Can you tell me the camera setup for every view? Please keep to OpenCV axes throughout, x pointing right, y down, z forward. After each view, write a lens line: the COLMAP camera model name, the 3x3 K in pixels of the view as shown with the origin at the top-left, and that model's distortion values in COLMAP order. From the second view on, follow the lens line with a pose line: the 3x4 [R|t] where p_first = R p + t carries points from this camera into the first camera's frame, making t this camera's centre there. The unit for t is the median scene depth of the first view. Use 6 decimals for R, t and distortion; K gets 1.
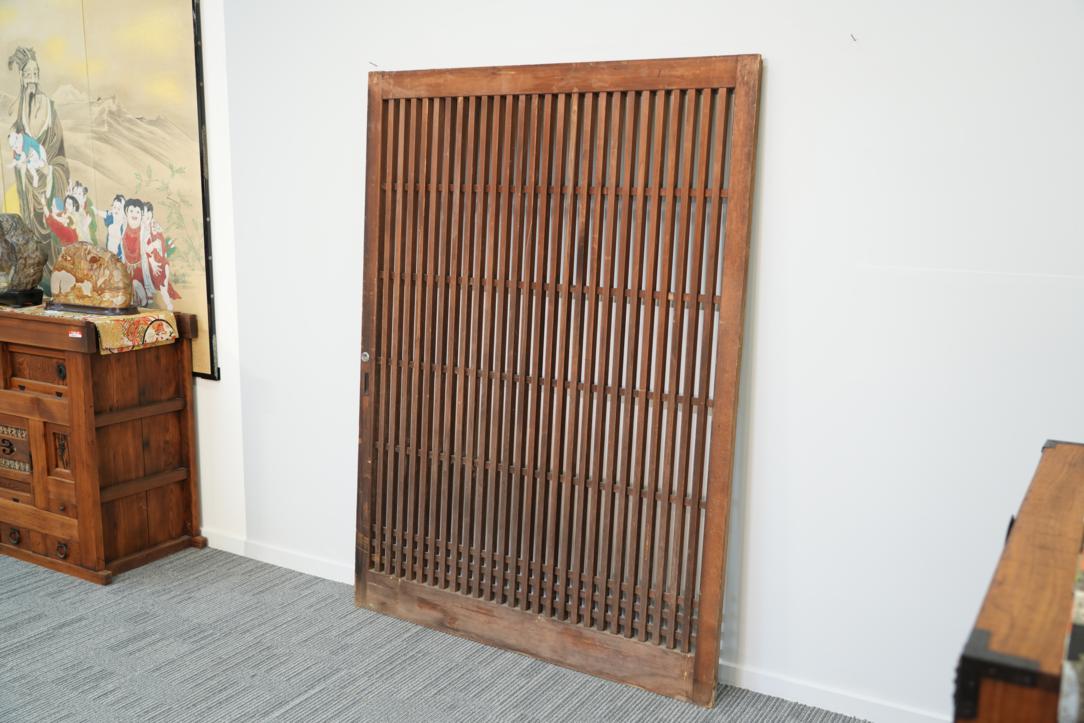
lens RADIAL K [[1036.4, 0, 541.3], [0, 1036.4, 372.5], [0, 0, 1]] dist [-0.015129, 0.000000]
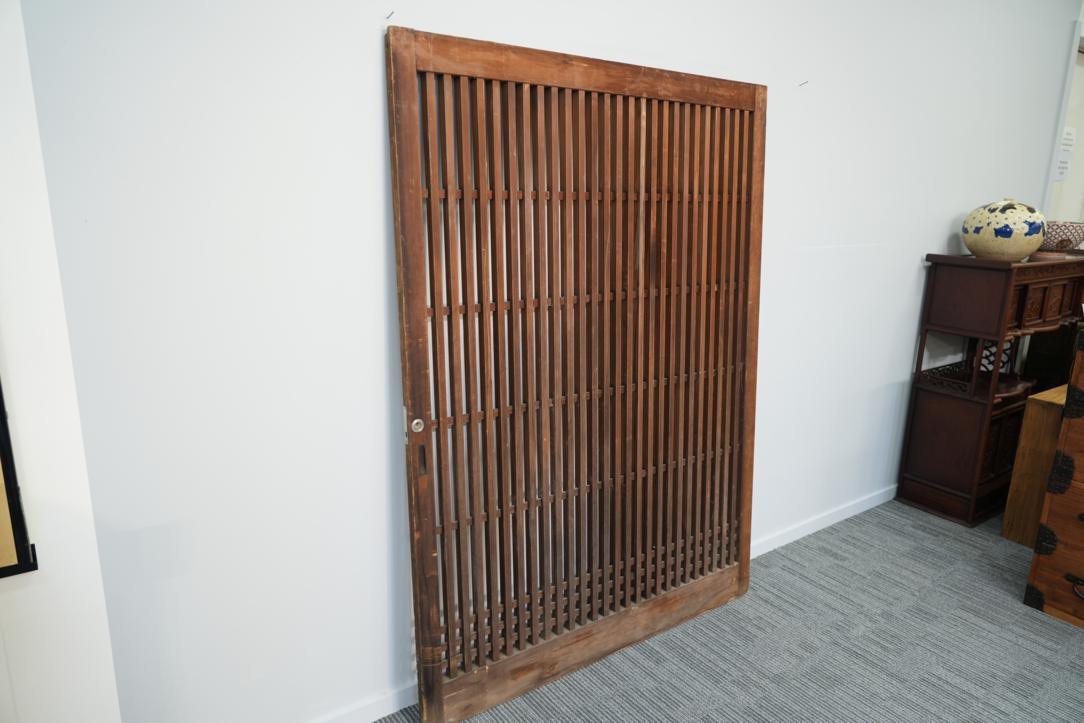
lens RADIAL K [[729.4, 0, 548.0], [0, 729.4, 366.9], [0, 0, 1]] dist [-0.014978, 0.001163]
pose [[0.397287, -0.227515, 0.889044, -0.651181], [0.148643, 0.971941, 0.182305, -0.152460], [-0.905576, 0.059723, 0.419959, 0.766898]]
